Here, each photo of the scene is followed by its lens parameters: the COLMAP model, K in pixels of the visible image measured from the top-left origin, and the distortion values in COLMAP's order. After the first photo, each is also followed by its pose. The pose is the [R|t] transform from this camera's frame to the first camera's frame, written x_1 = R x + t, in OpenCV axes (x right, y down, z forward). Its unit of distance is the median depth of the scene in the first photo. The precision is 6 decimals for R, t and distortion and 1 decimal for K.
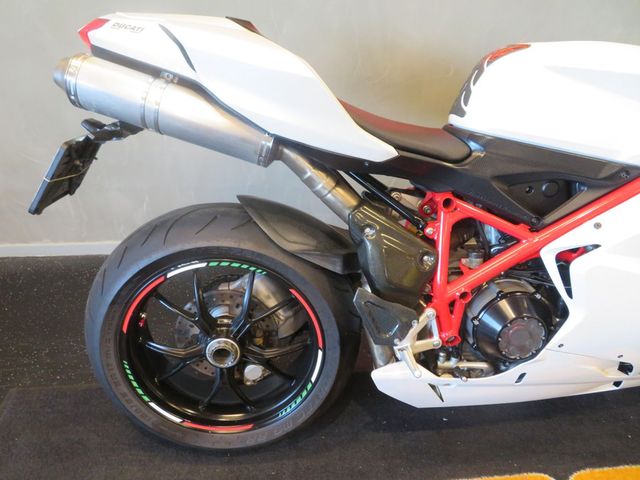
lens RADIAL K [[467.2, 0, 320.0], [0, 467.2, 240.0], [0, 0, 1]] dist [-0.001694, 0.001708]
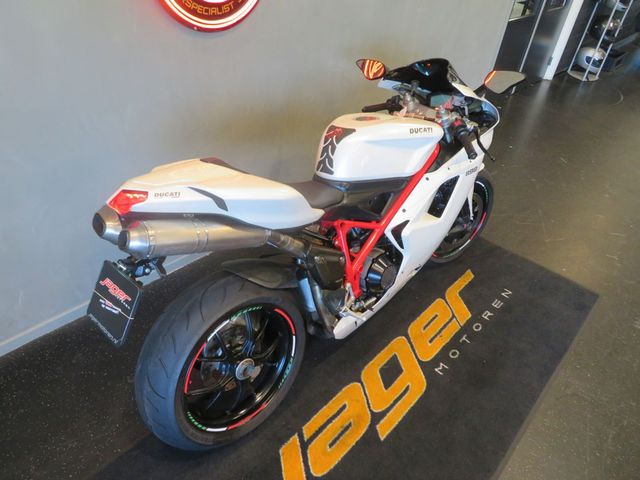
lens RADIAL K [[457.6, 0, 320.0], [0, 457.6, 240.0], [0, 0, 1]] dist [-0.001268, 0.004393]
pose [[0.743199, -0.369080, 0.558063, -0.744715], [0.296597, 0.929395, 0.219672, -0.414908], [-0.599738, 0.002260, 0.800193, -0.317510]]
